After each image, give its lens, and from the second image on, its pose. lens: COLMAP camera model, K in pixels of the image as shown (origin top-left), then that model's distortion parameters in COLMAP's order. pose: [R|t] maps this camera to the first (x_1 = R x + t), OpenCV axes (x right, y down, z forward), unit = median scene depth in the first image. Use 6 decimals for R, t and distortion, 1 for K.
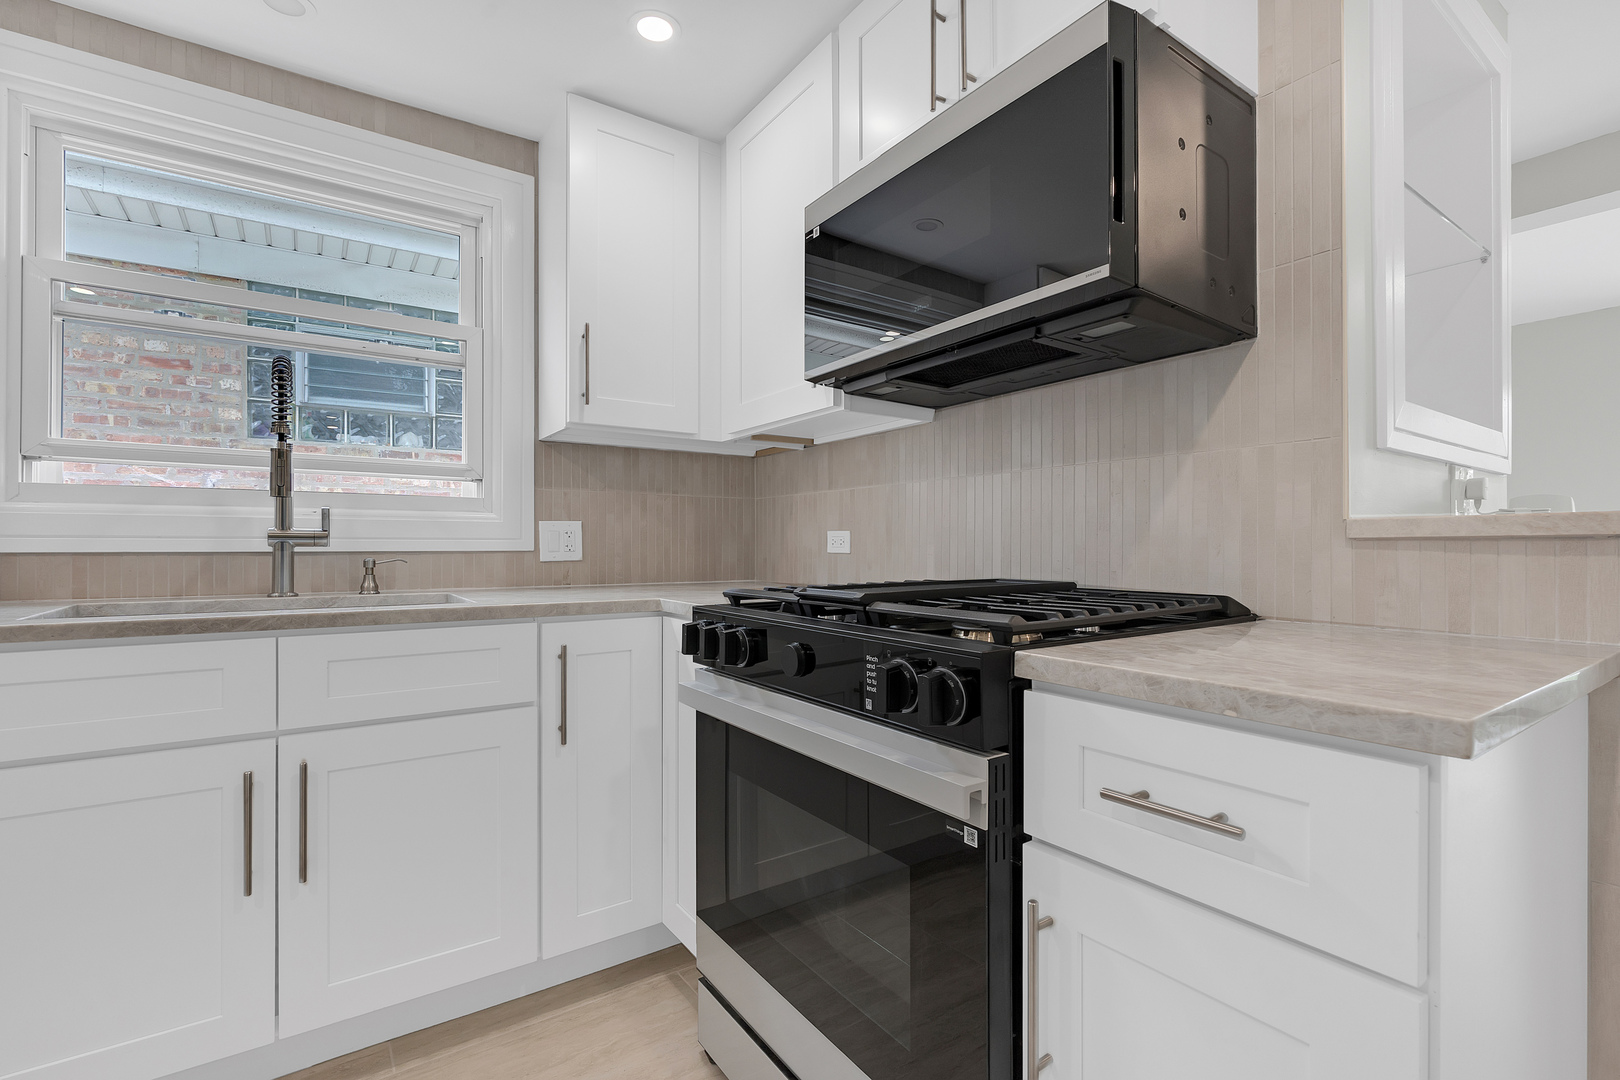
lens RADIAL K [[716.8, 0, 810.0], [0, 716.8, 547.7], [0, 0, 1]] dist [-0.000010, 0.000061]
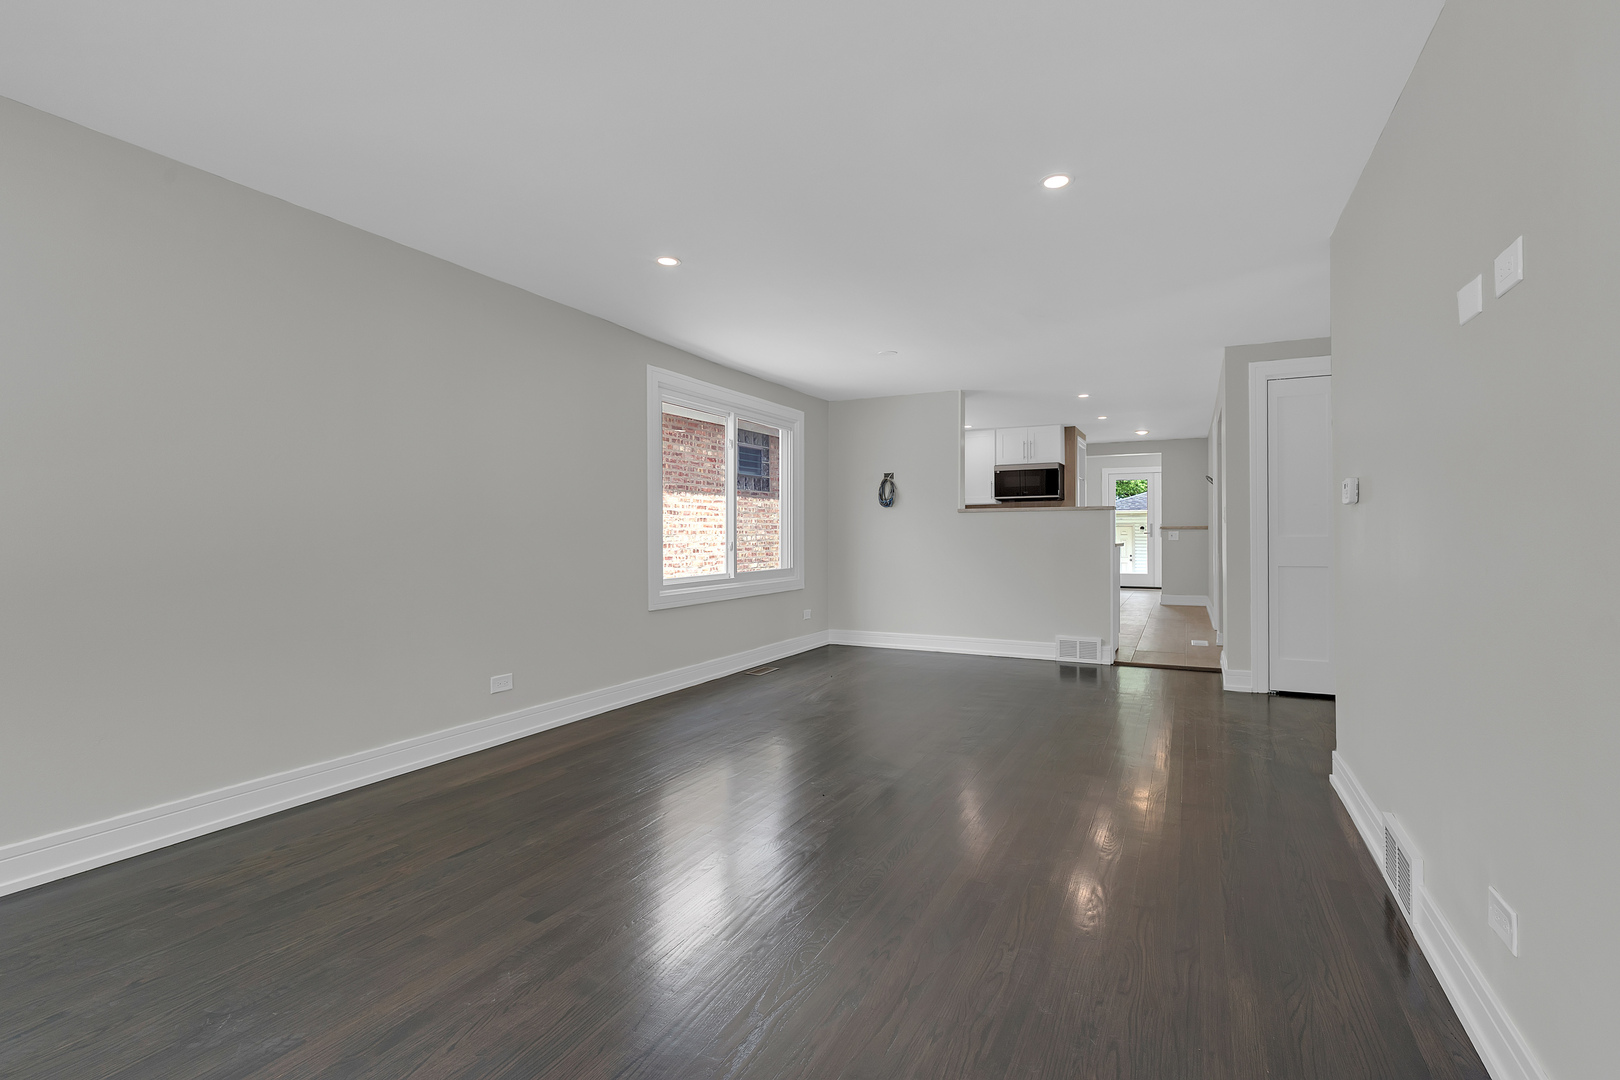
lens RADIAL K [[716.8, 0, 810.0], [0, 716.8, 547.7], [0, 0, 1]] dist [-0.000010, 0.000061]
pose [[0.865571, -0.009274, 0.500700, -1.901109], [-0.001504, 0.999776, 0.021119, 0.003936], [-0.500784, -0.019033, 0.865363, -1.430254]]
